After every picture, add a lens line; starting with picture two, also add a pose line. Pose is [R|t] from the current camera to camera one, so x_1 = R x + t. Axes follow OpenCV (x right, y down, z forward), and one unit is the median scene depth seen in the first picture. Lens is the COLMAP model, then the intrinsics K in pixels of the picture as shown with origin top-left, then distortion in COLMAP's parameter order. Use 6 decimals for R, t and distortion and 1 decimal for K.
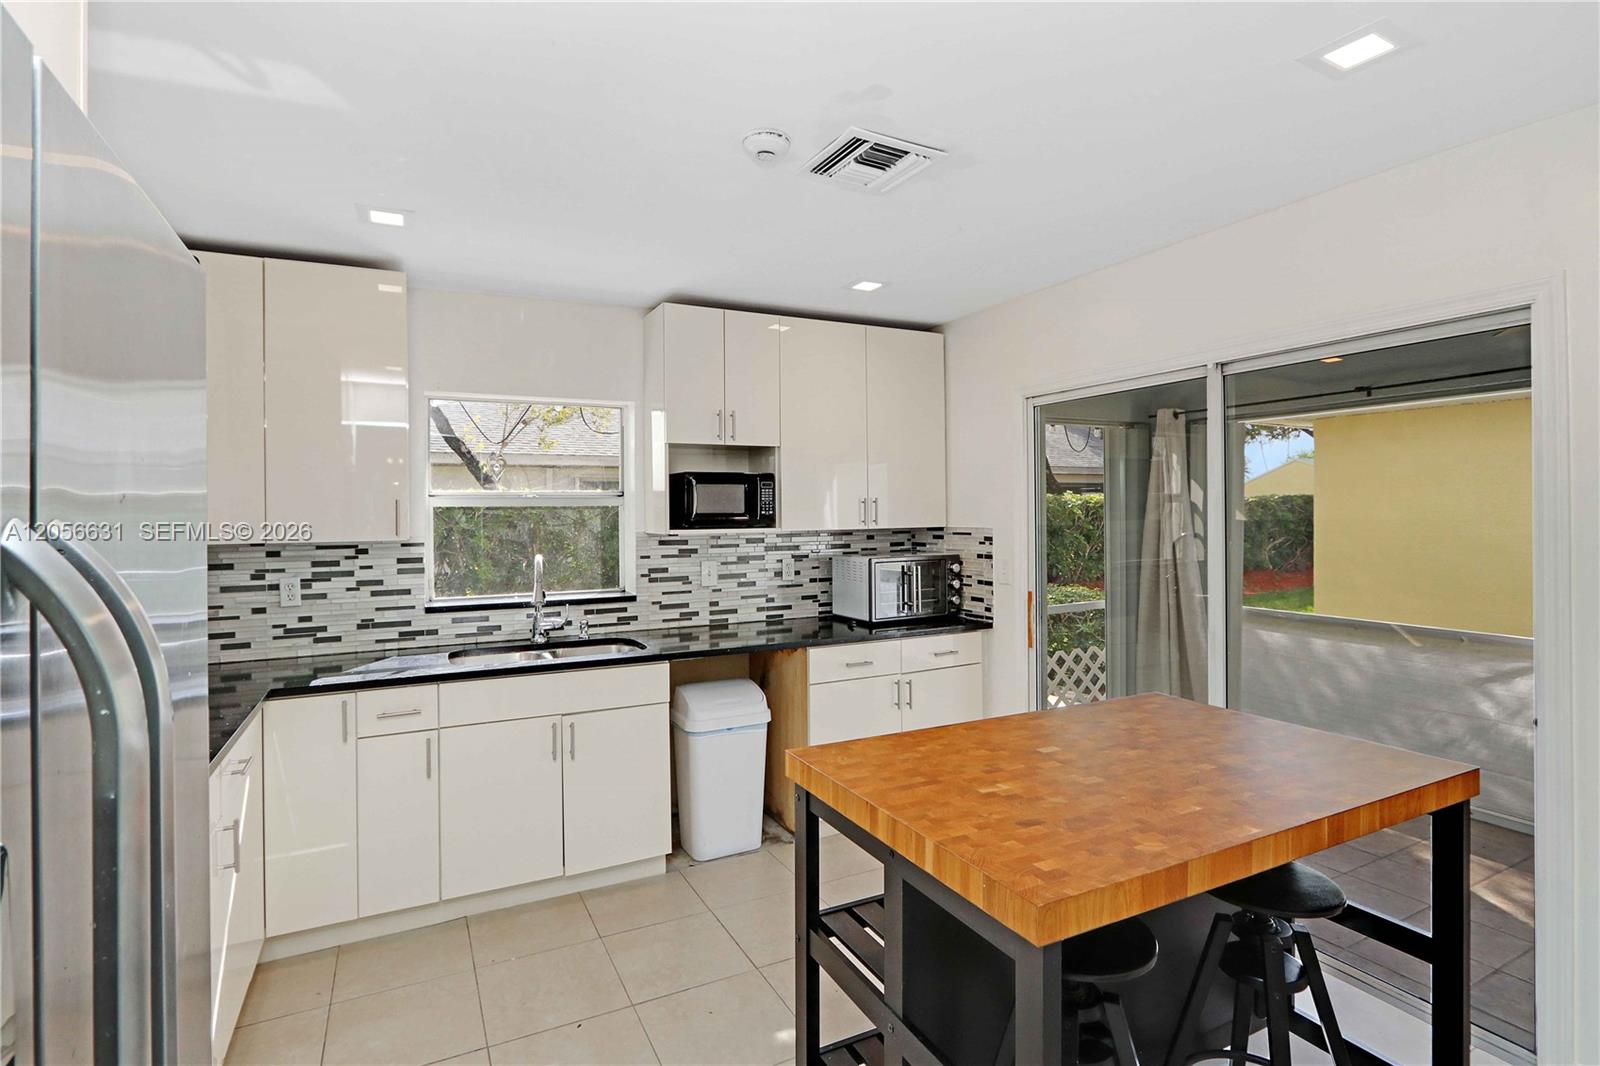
lens RADIAL K [[770.2, 0, 796.8], [0, 770.2, 505.9], [0, 0, 1]] dist [-0.019933, 0.000049]
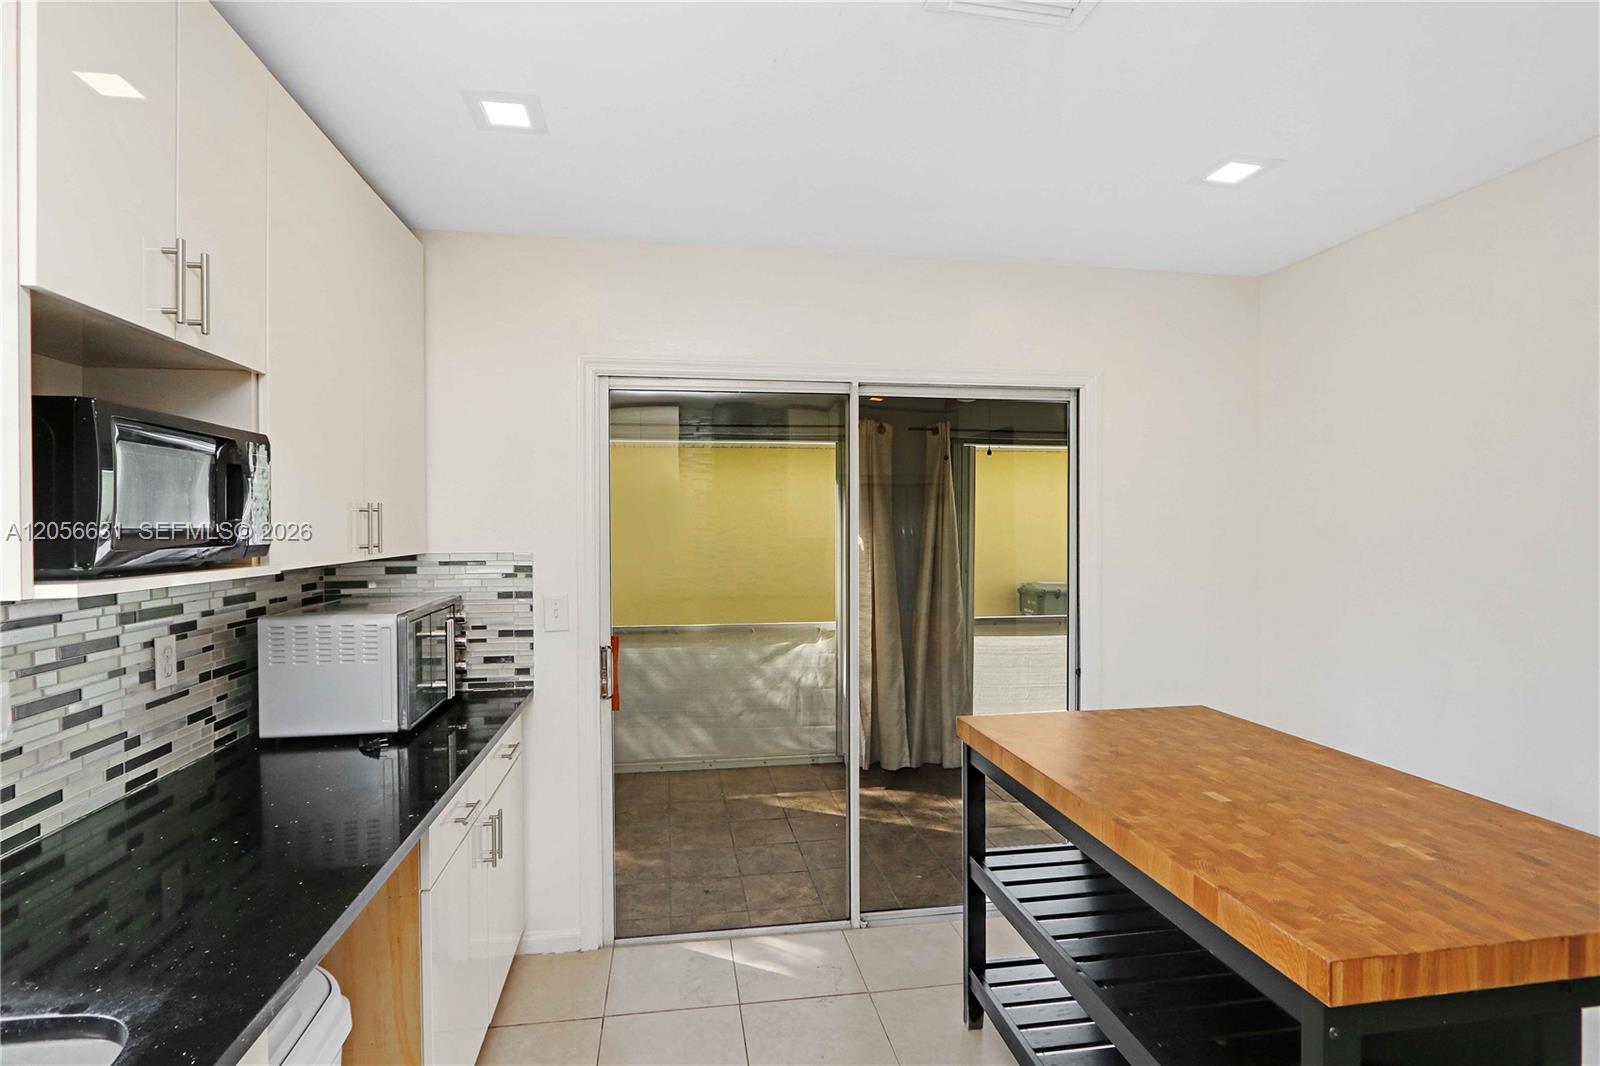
lens RADIAL K [[741.8, 0, 770.4], [0, 741.8, 535.8], [0, 0, 1]] dist [-0.021492, 0.007257]
pose [[0.323736, -0.003560, 0.946141, -0.374623], [-0.008493, 0.999942, 0.006668, 0.008854], [-0.946109, -0.010195, 0.323687, 0.711908]]
